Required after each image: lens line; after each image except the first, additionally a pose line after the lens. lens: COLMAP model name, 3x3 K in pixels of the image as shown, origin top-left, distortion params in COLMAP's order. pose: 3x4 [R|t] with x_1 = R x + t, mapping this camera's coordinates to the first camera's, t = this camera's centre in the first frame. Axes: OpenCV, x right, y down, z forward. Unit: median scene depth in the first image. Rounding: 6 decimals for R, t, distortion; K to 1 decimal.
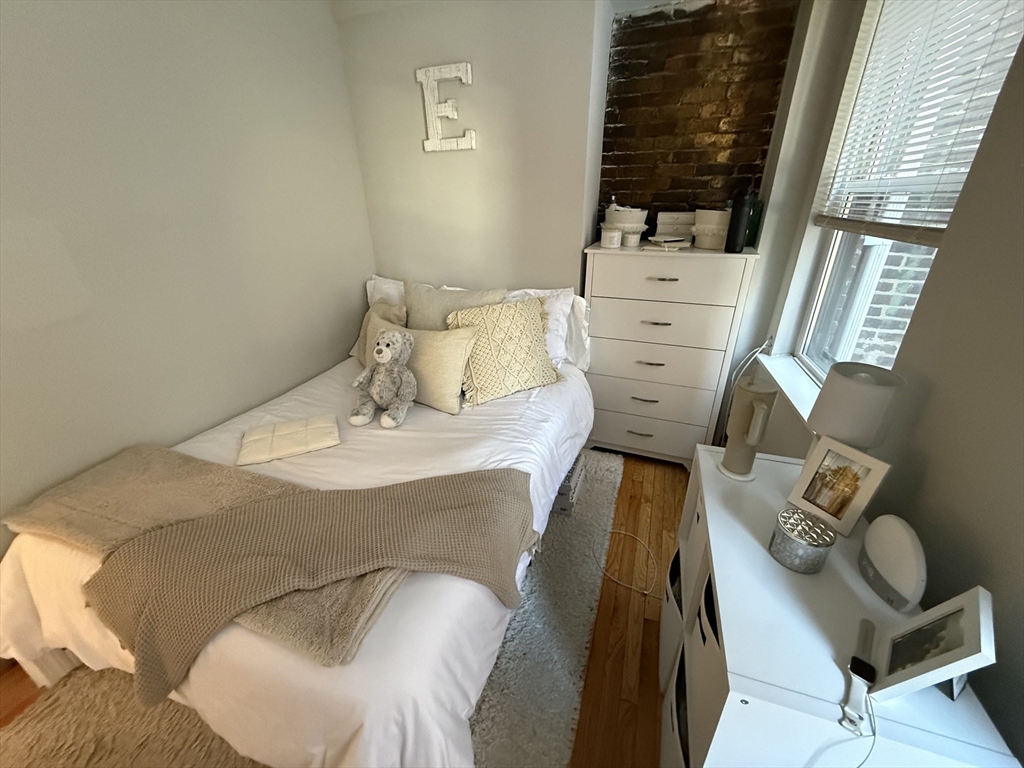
lens RADIAL K [[406.8, 0, 510.8], [0, 406.8, 384.4], [0, 0, 1]] dist [-0.002044, 0.000699]
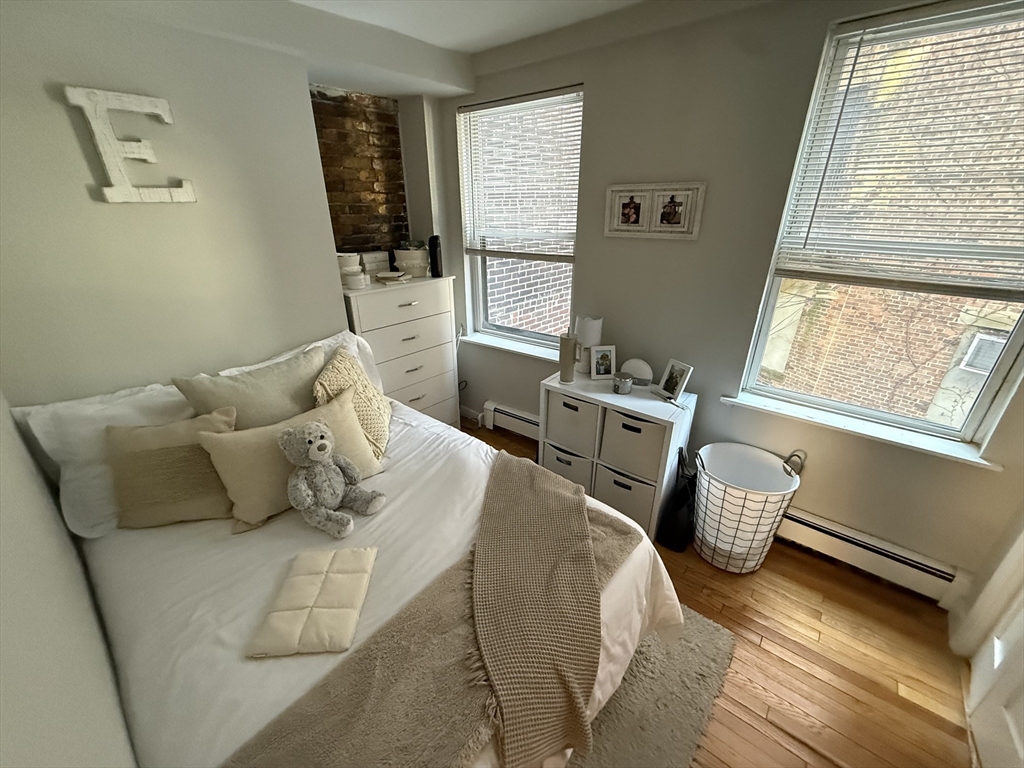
lens RADIAL K [[406.8, 0, 510.3], [0, 406.8, 384.8], [0, 0, 1]] dist [-0.002044, 0.000699]
pose [[0.335798, -0.375007, 0.864066, -0.743667], [0.395084, 0.888813, 0.232207, -0.202964], [-0.855072, 0.263404, 0.446621, 0.204890]]
